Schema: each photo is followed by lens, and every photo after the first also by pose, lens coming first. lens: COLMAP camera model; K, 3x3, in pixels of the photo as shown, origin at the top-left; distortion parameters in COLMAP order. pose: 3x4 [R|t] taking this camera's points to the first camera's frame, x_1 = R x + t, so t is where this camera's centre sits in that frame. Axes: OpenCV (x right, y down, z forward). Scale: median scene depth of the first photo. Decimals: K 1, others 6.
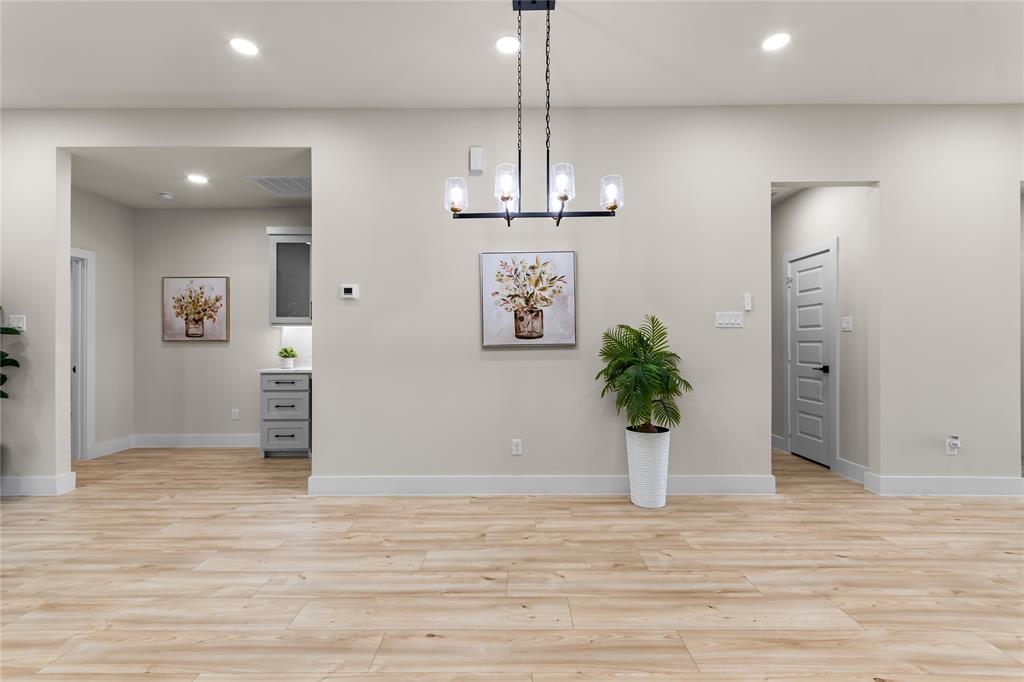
lens RADIAL K [[450.7, 0, 509.6], [0, 450.7, 342.3], [0, 0, 1]] dist [0.003139, 0.000948]
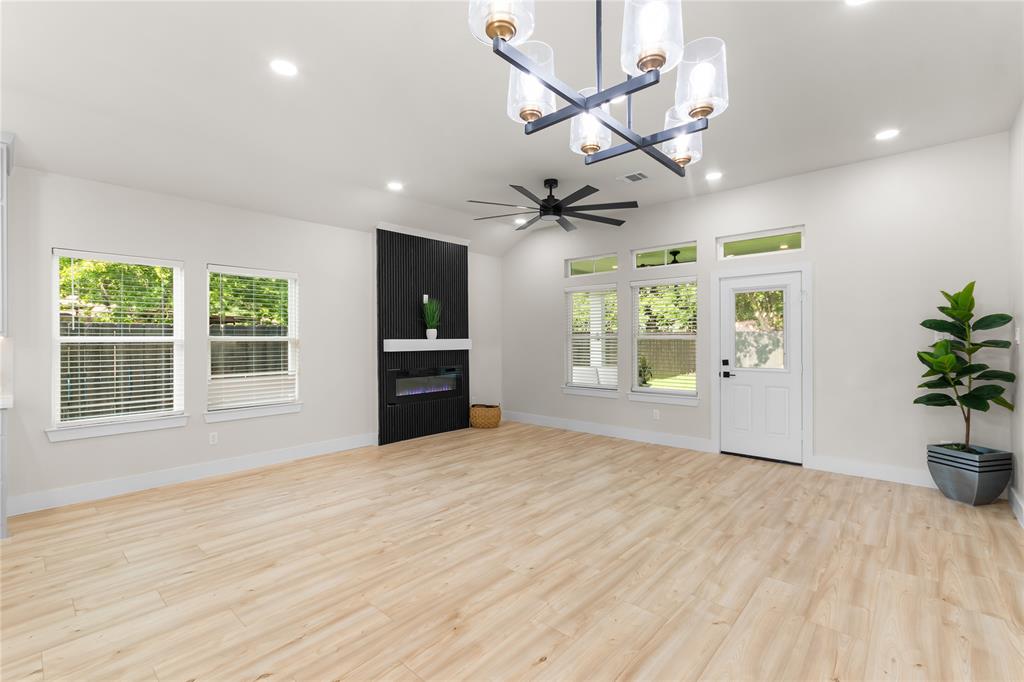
lens RADIAL K [[450.7, 0, 512.8], [0, 450.7, 341.0], [0, 0, 1]] dist [0.003139, 0.000948]
pose [[-0.661531, 0.003033, -0.749912, 0.332516], [0.006036, 0.999981, -0.001280, -0.037081], [0.749894, -0.005373, -0.661537, 0.851411]]
